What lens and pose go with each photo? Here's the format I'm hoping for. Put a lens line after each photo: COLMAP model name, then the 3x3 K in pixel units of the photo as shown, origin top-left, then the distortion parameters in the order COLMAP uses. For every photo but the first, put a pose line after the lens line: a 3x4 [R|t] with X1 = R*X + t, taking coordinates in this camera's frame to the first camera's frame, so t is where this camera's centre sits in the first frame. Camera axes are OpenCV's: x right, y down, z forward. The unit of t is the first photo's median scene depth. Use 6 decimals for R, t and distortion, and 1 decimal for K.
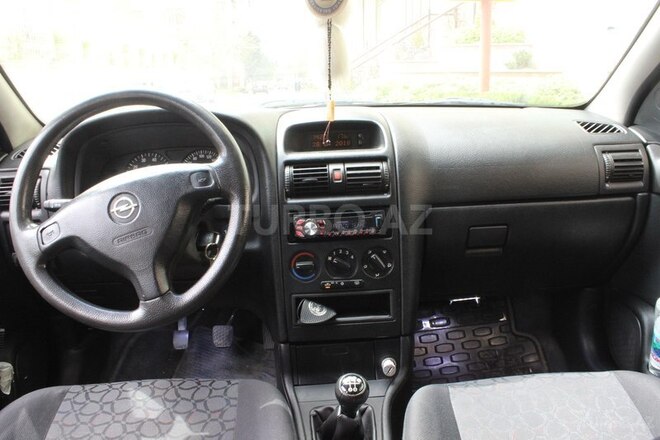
lens RADIAL K [[547.8, 0, 330.0], [0, 547.8, 220.0], [0, 0, 1]] dist [-0.177123, 0.166762]
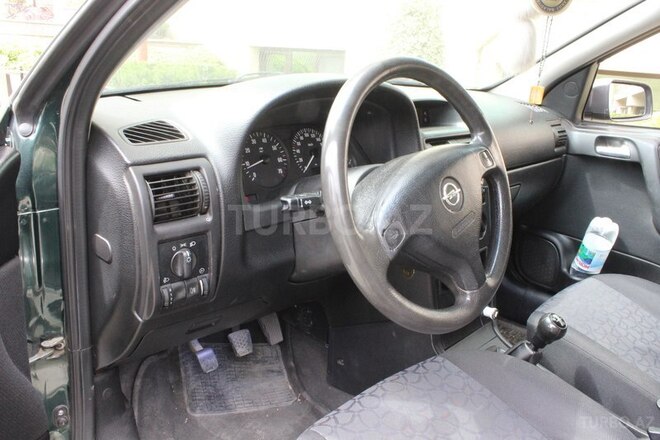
lens RADIAL K [[547.8, 0, 330.0], [0, 547.8, 220.0], [0, 0, 1]] dist [-0.177123, 0.166762]
pose [[0.746511, -0.125438, 0.653442, -1.017624], [0.089309, 0.992072, 0.088414, -0.071087], [-0.659352, -0.007643, 0.751796, 0.397812]]
